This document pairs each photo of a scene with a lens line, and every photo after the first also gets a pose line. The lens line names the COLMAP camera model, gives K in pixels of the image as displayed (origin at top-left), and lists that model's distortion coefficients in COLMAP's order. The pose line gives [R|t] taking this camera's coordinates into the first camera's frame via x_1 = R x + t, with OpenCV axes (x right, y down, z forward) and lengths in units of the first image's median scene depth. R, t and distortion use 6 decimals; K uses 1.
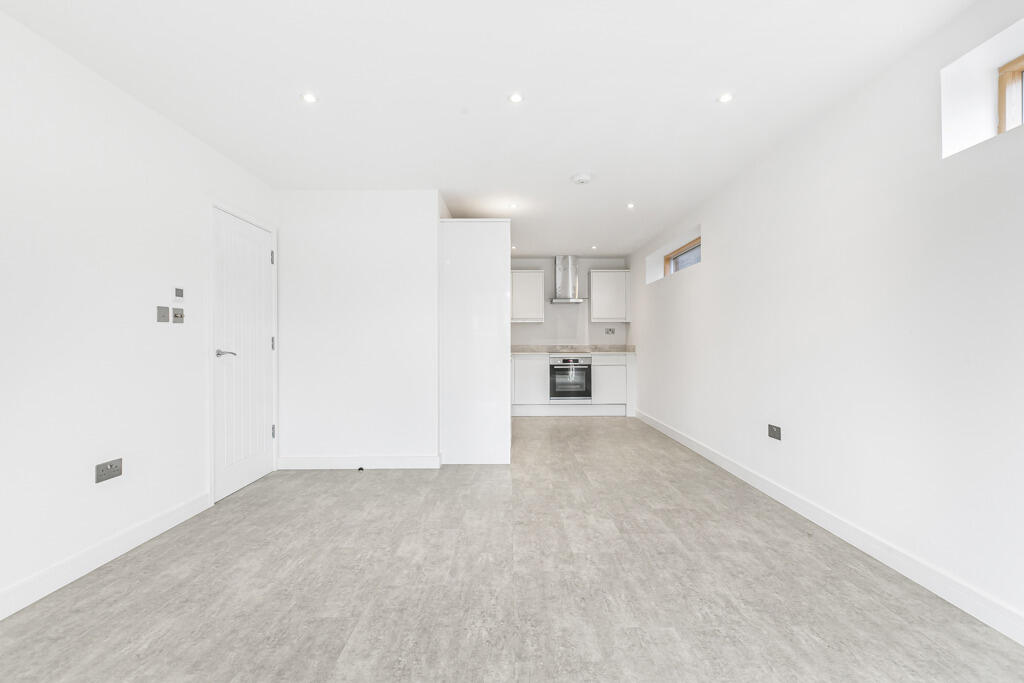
lens RADIAL K [[466.1, 0, 503.5], [0, 466.1, 346.0], [0, 0, 1]] dist [0.003623, -0.000471]
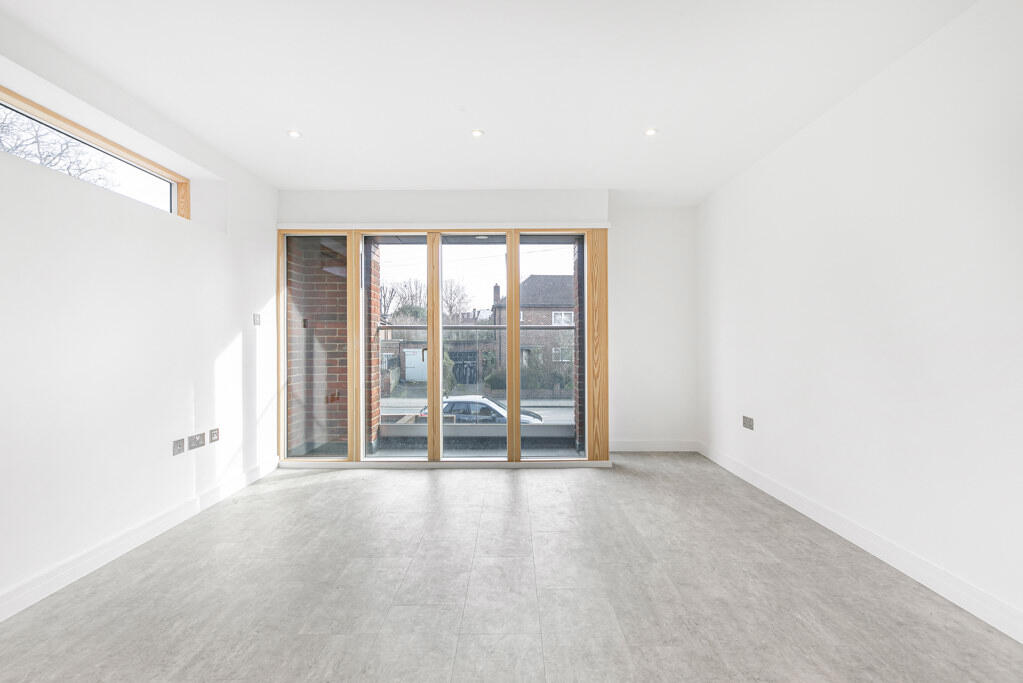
lens RADIAL K [[465.7, 0, 509.6], [0, 465.7, 338.9], [0, 0, 1]] dist [0.003623, -0.000471]
pose [[-0.999946, 0.008634, -0.005799, -0.061097], [0.008621, 0.999960, 0.002381, -0.013186], [0.005820, 0.002331, -0.999980, 1.479421]]
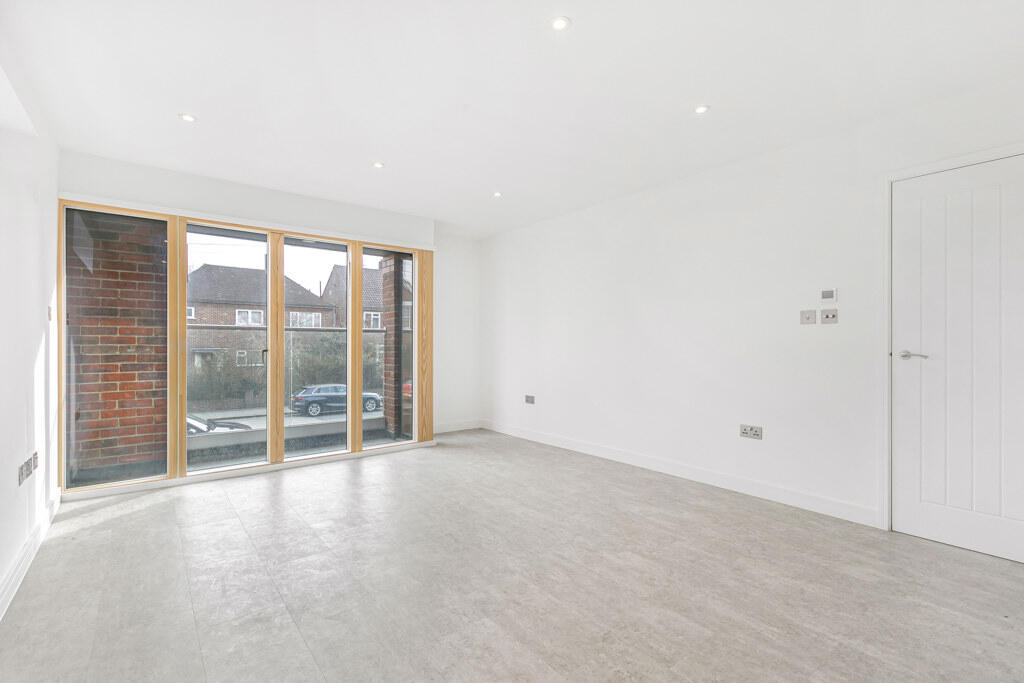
lens RADIAL K [[466.1, 0, 520.5], [0, 466.1, 341.0], [0, 0, 1]] dist [0.003623, -0.000471]
pose [[-0.772421, 0.001515, -0.635108, 0.600343], [-0.001282, 0.999991, 0.003944, -0.015566], [0.635109, 0.003861, -0.772413, 1.644878]]
